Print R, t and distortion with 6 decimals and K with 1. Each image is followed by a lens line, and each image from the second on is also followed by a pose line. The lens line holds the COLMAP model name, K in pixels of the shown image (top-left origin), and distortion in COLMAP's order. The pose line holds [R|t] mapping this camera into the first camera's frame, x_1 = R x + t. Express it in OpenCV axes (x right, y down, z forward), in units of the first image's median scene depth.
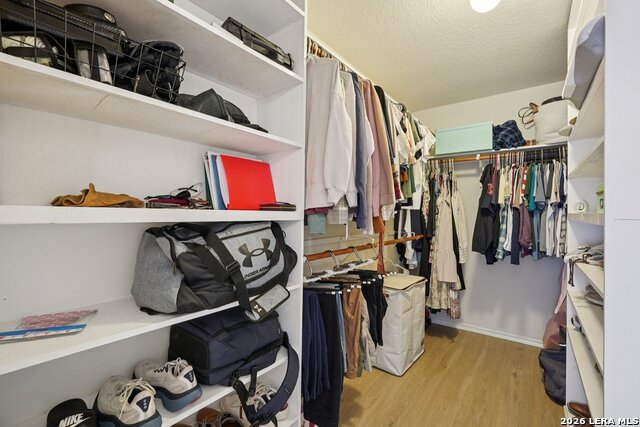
lens RADIAL K [[284.7, 0, 320.3], [0, 284.7, 214.6], [0, 0, 1]] dist [-0.014864, 0.007776]
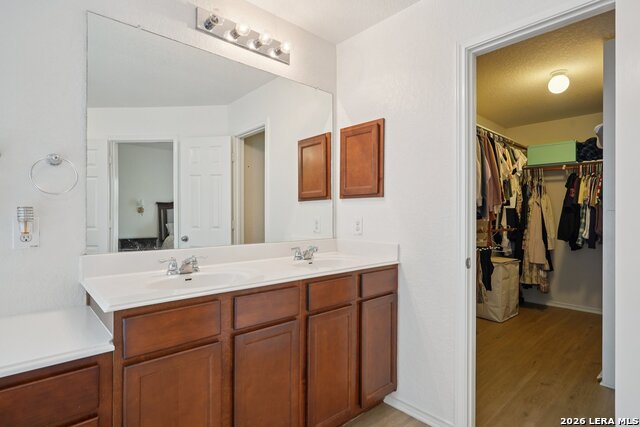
lens RADIAL K [[332.0, 0, 320.3], [0, 332.0, 212.4], [0, 0, 1]] dist [0.001366, -0.001286]
pose [[0.984176, 0.002689, -0.177176, -0.272483], [-0.004039, 0.999965, -0.007259, 0.017297], [0.177150, 0.007860, 0.984152, -0.700773]]
